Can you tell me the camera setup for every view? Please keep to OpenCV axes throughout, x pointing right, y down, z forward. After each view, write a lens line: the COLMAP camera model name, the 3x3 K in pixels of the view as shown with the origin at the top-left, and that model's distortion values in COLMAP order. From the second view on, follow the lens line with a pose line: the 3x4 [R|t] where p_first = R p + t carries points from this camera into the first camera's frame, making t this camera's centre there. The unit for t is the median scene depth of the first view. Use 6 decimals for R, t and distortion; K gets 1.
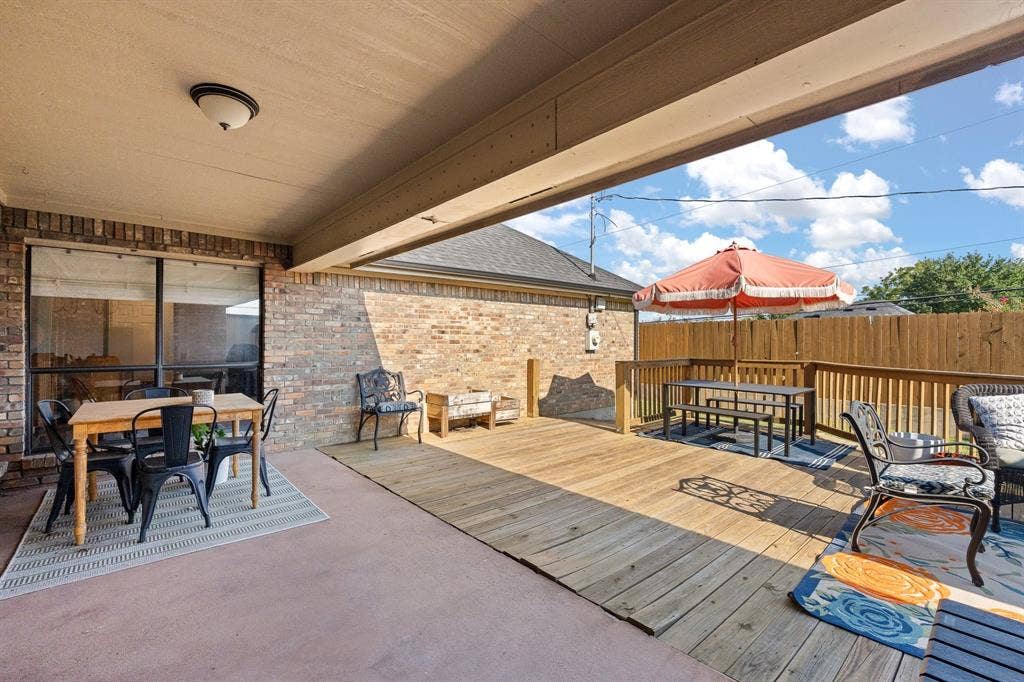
lens RADIAL K [[449.6, 0, 511.7], [0, 449.6, 347.1], [0, 0, 1]] dist [-0.003927, 0.000568]
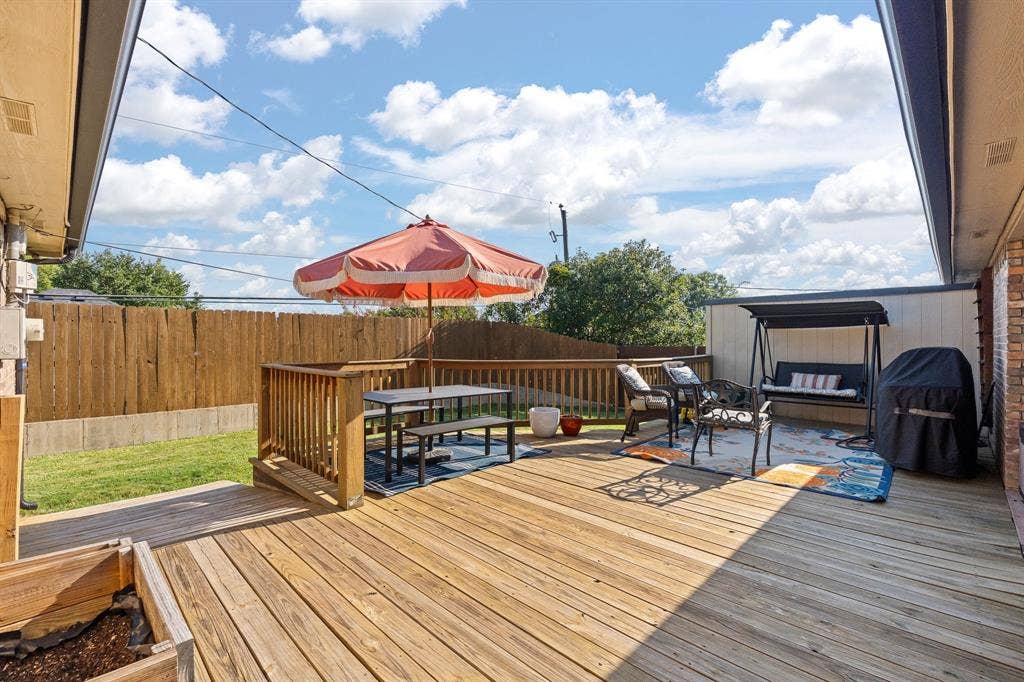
lens RADIAL K [[449.6, 0, 510.4], [0, 449.6, 340.8], [0, 0, 1]] dist [-0.003927, 0.000568]
pose [[-0.068932, -0.000895, 0.997621, -1.119785], [0.008236, 0.999965, 0.001466, -0.029162], [-0.997587, 0.008317, -0.068922, 3.019738]]
